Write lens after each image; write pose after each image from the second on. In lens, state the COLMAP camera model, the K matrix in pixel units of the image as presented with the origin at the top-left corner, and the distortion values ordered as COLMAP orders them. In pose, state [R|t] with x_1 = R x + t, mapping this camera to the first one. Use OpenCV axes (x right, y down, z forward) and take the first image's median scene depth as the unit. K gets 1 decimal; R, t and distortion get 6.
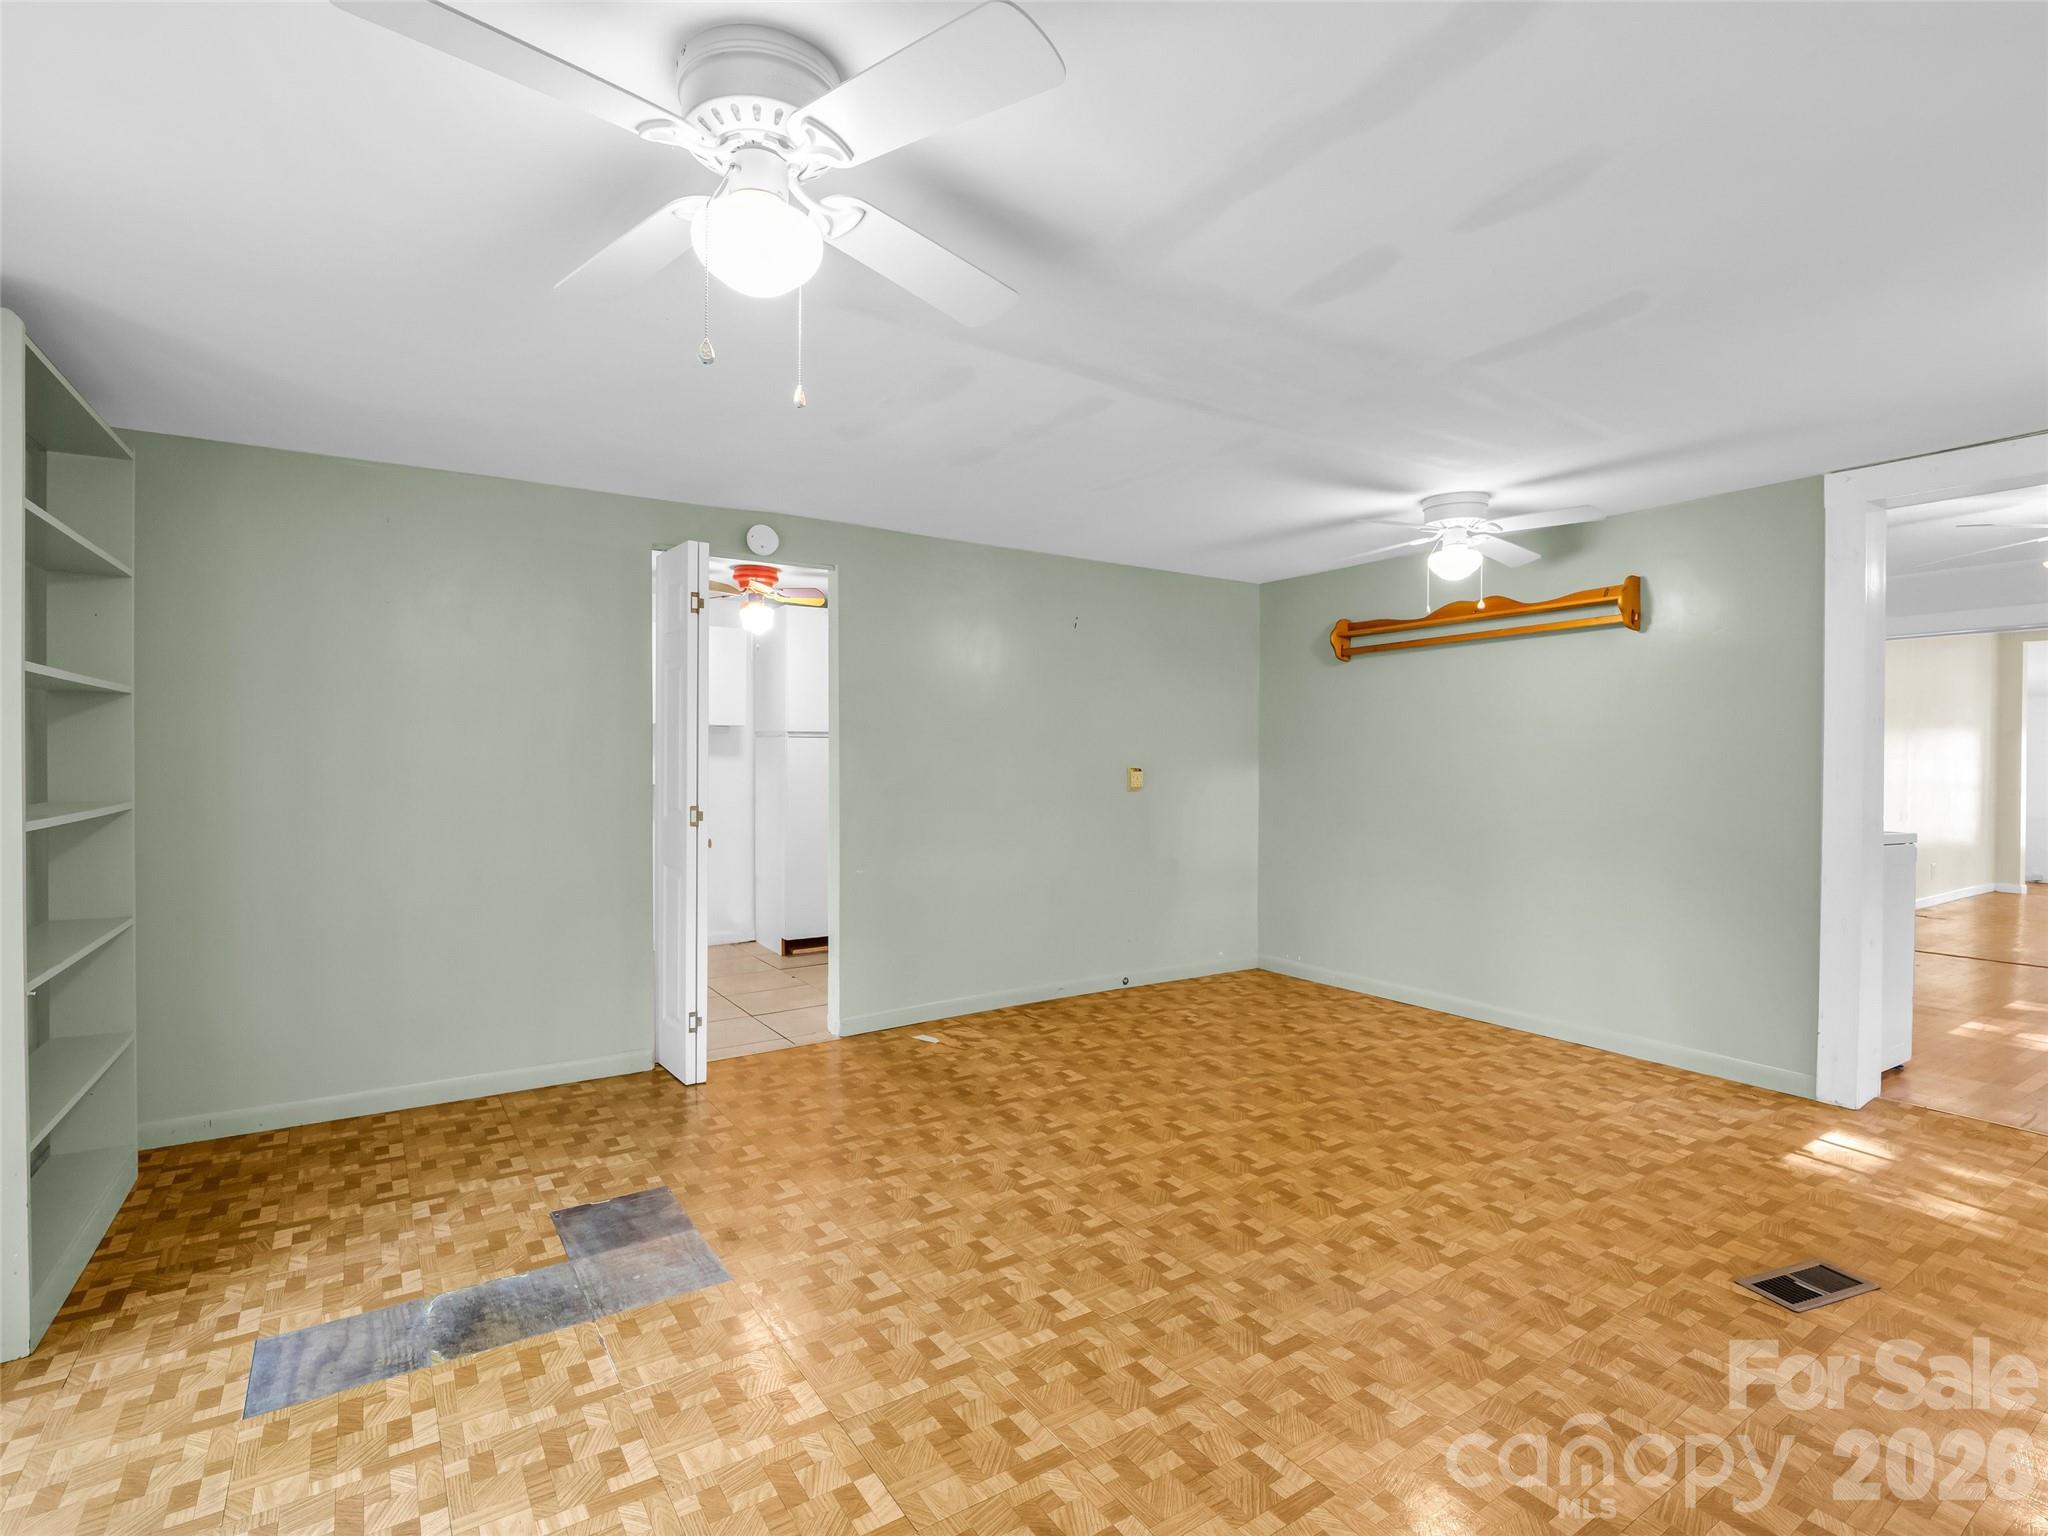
lens RADIAL K [[1008.9, 0, 1018.4], [0, 1008.9, 705.5], [0, 0, 1]] dist [-0.009404, -0.004159]
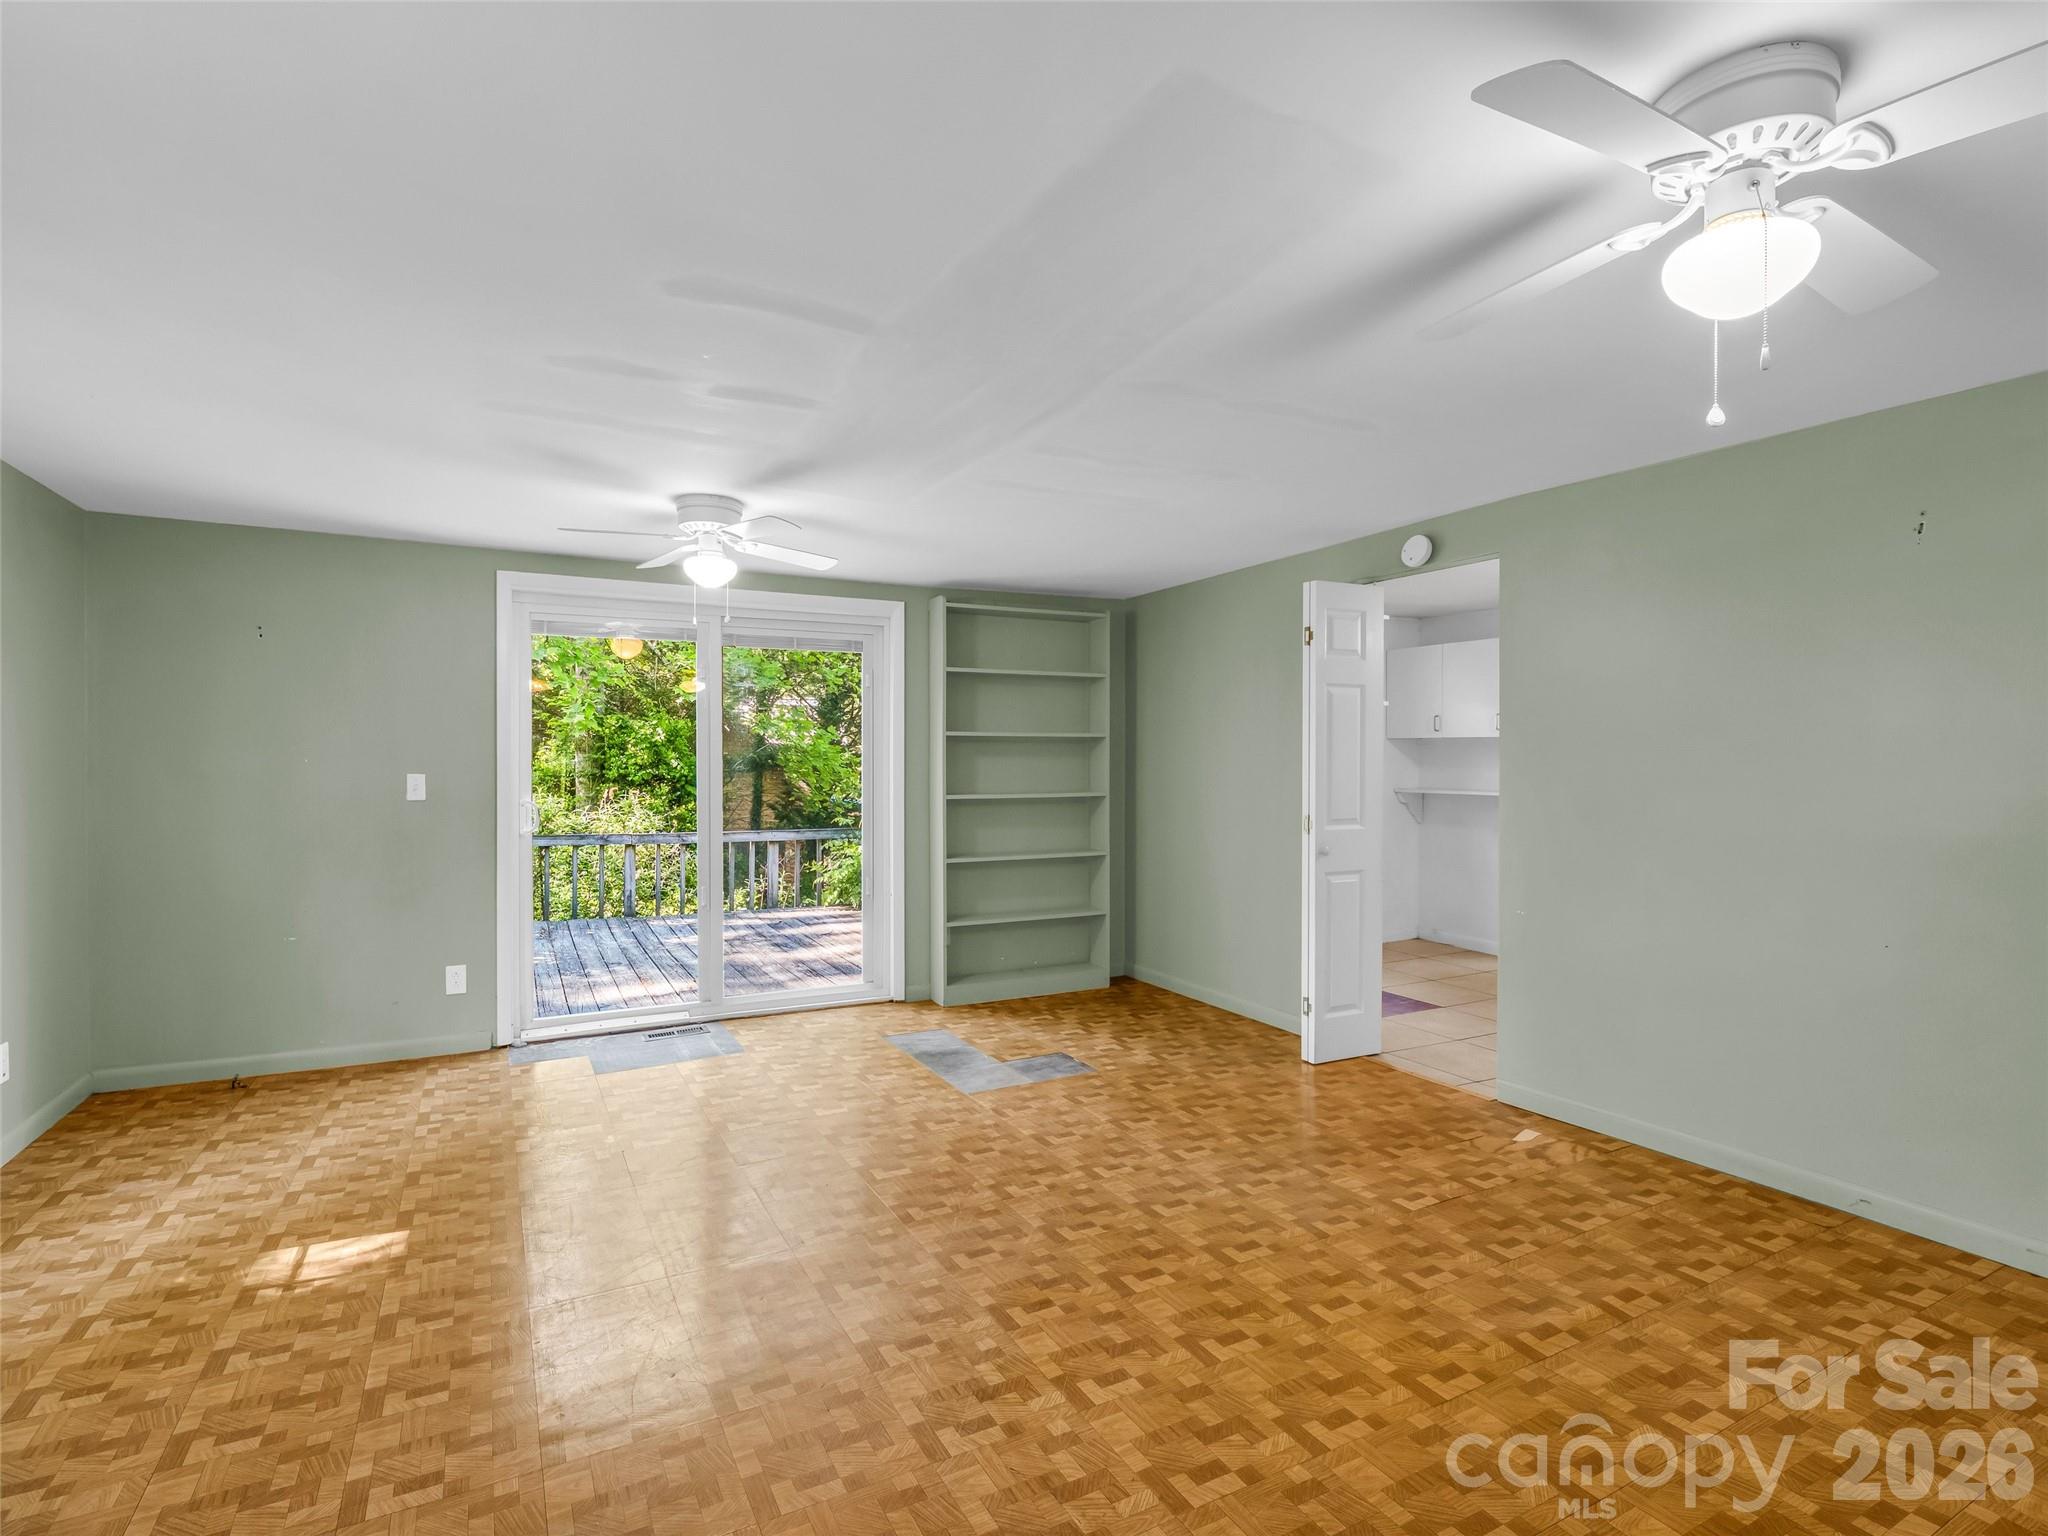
lens RADIAL K [[1008.9, 0, 1008.7], [0, 1008.9, 770.9], [0, 0, 1]] dist [-0.009404, -0.004159]
pose [[-0.109636, 0.008651, -0.993934, 0.994529], [0.049558, 0.998766, 0.003226, 0.030429], [0.992736, -0.048903, -0.109929, 0.944338]]
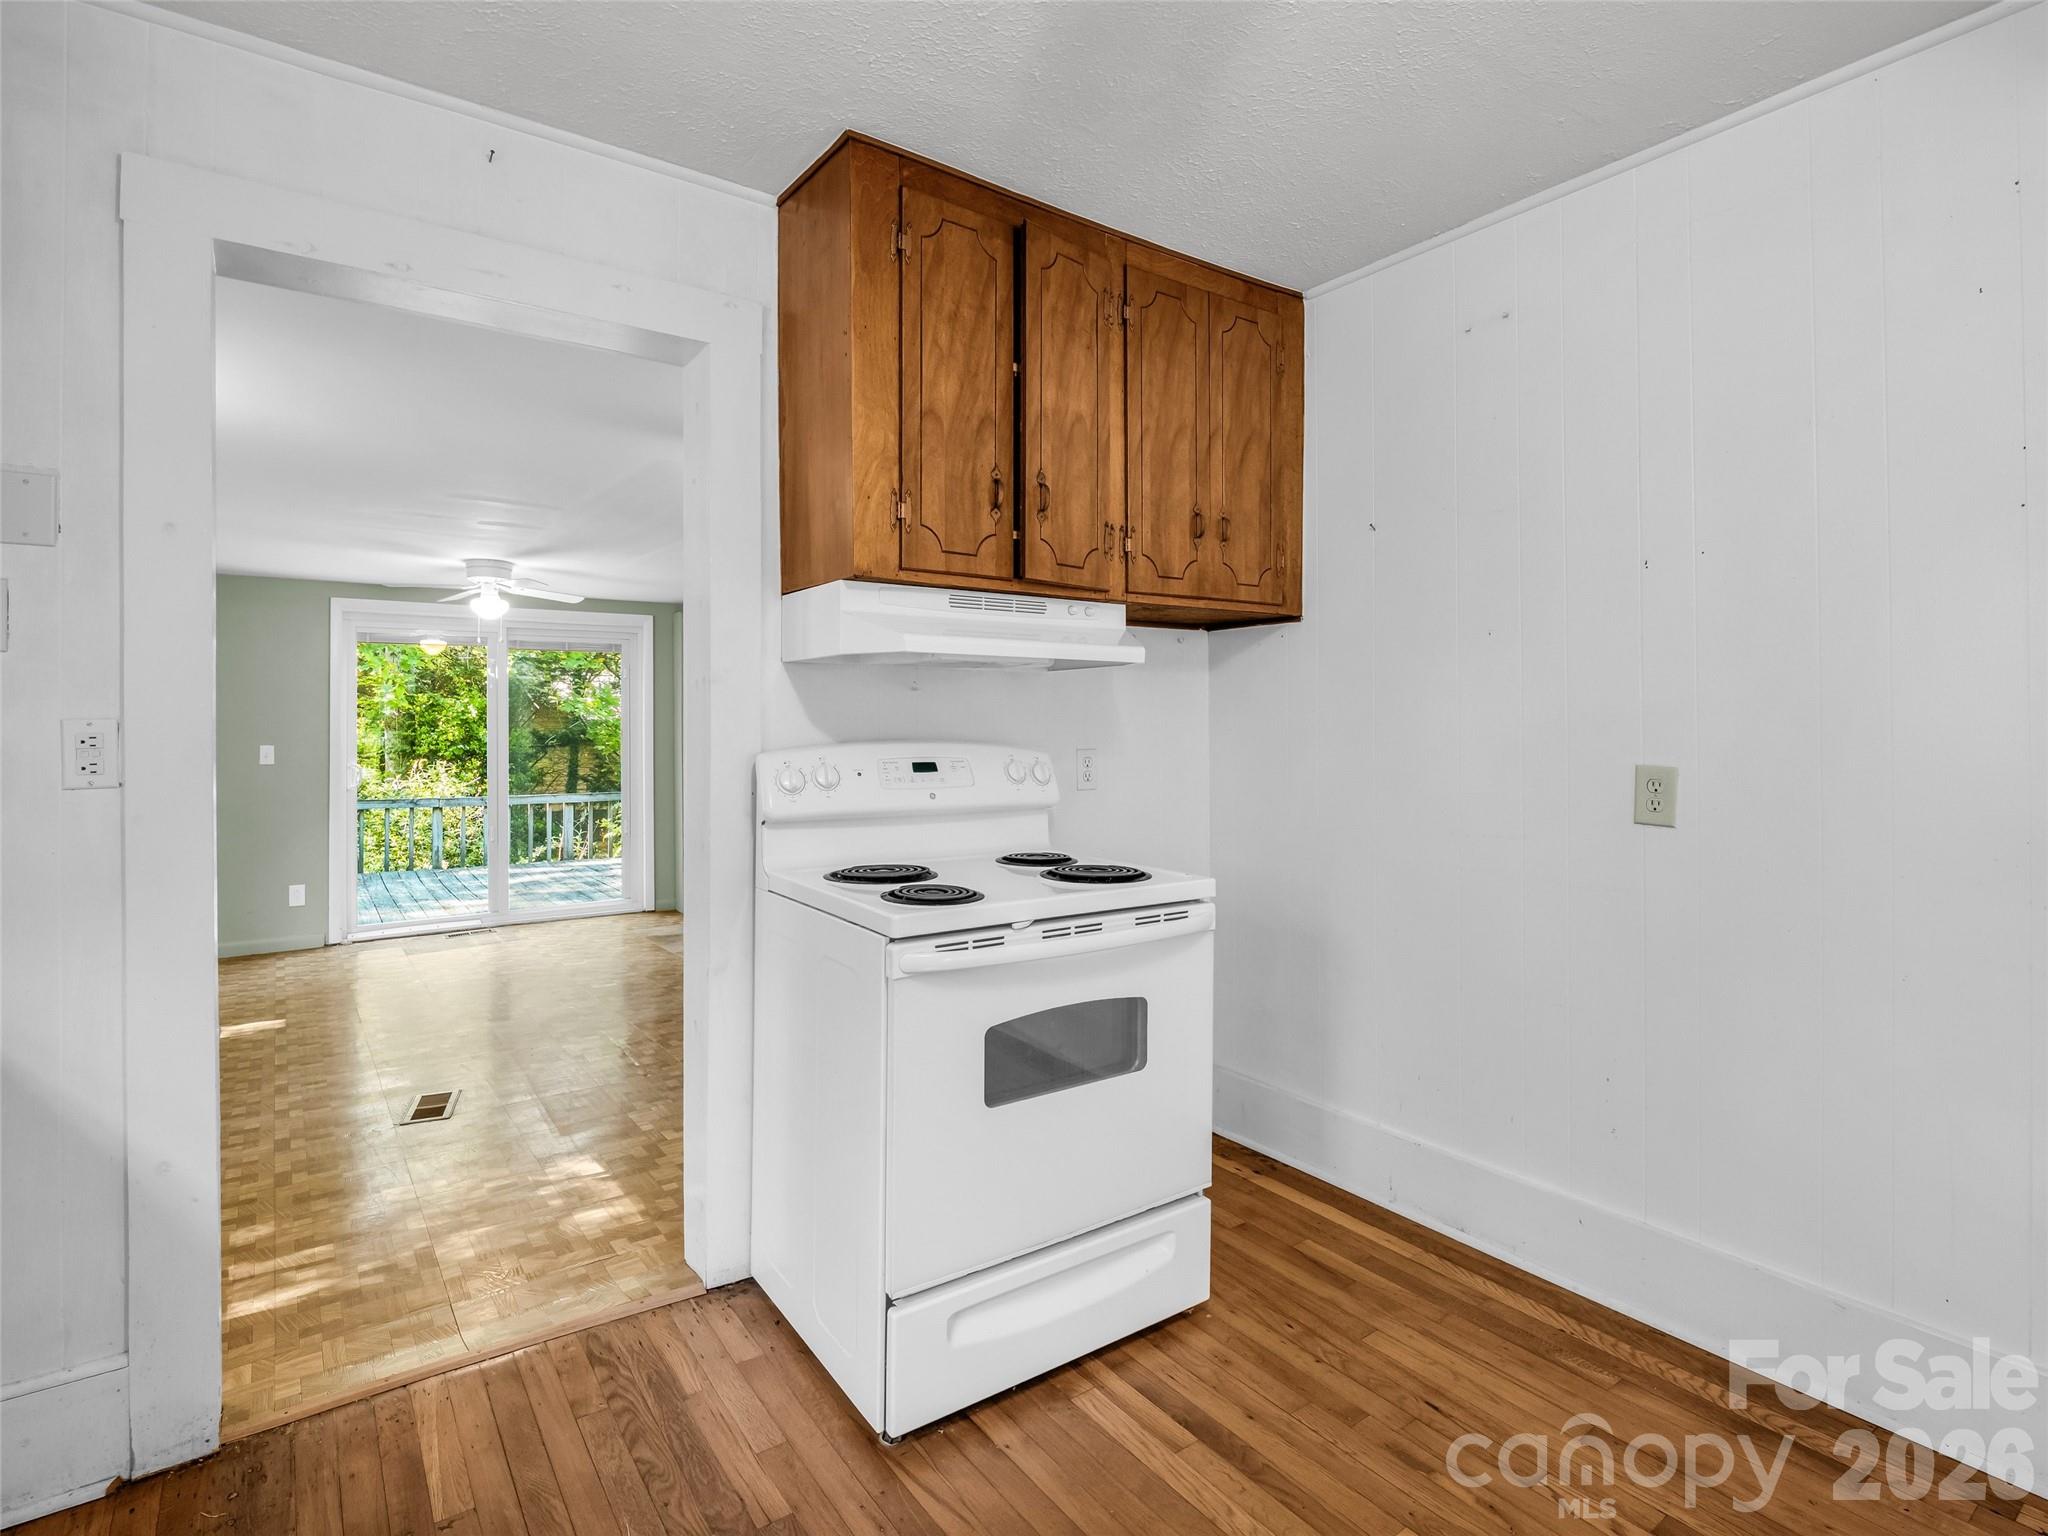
lens RADIAL K [[1008.9, 0, 1020.2], [0, 1008.9, 713.4], [0, 0, 1]] dist [-0.009404, -0.004159]
pose [[0.050264, -0.021216, -0.998511, 2.173259], [0.060749, 0.997988, -0.018147, 0.080870], [0.996887, -0.059746, 0.051452, 1.576266]]
